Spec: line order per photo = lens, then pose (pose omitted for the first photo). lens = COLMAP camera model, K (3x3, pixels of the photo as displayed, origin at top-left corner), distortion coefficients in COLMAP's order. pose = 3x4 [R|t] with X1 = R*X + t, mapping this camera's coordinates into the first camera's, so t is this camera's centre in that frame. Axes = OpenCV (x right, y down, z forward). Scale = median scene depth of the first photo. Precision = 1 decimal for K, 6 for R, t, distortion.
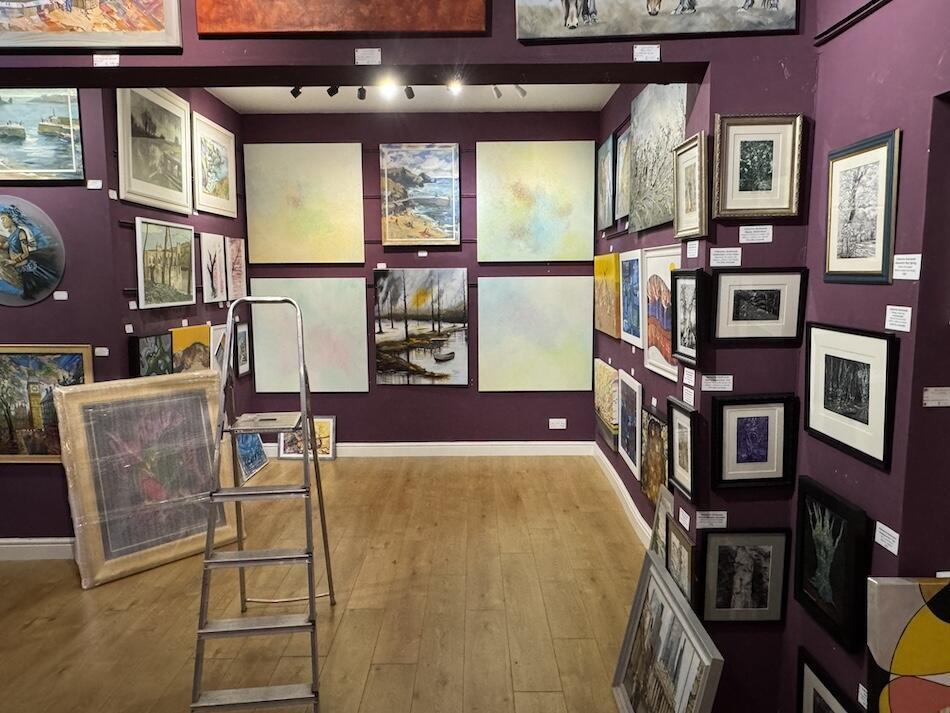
lens RADIAL K [[664.5, 0, 475.0], [0, 664.5, 356.5], [0, 0, 1]] dist [-0.005984, 0.000411]
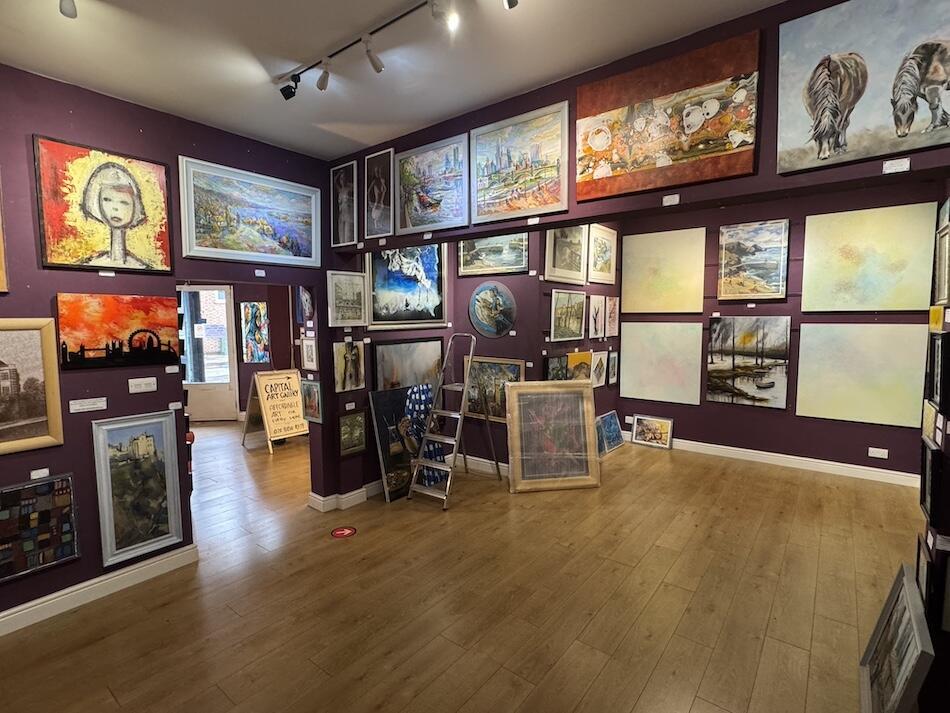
lens RADIAL K [[468.9, 0, 475.0], [0, 468.9, 356.5], [0, 0, 1]] dist [-0.001191, -0.000172]
pose [[0.791759, 0.055727, -0.608286, 0.074997], [-0.075524, 0.997120, -0.006954, -0.007344], [0.606146, 0.051446, 0.793688, -0.082947]]
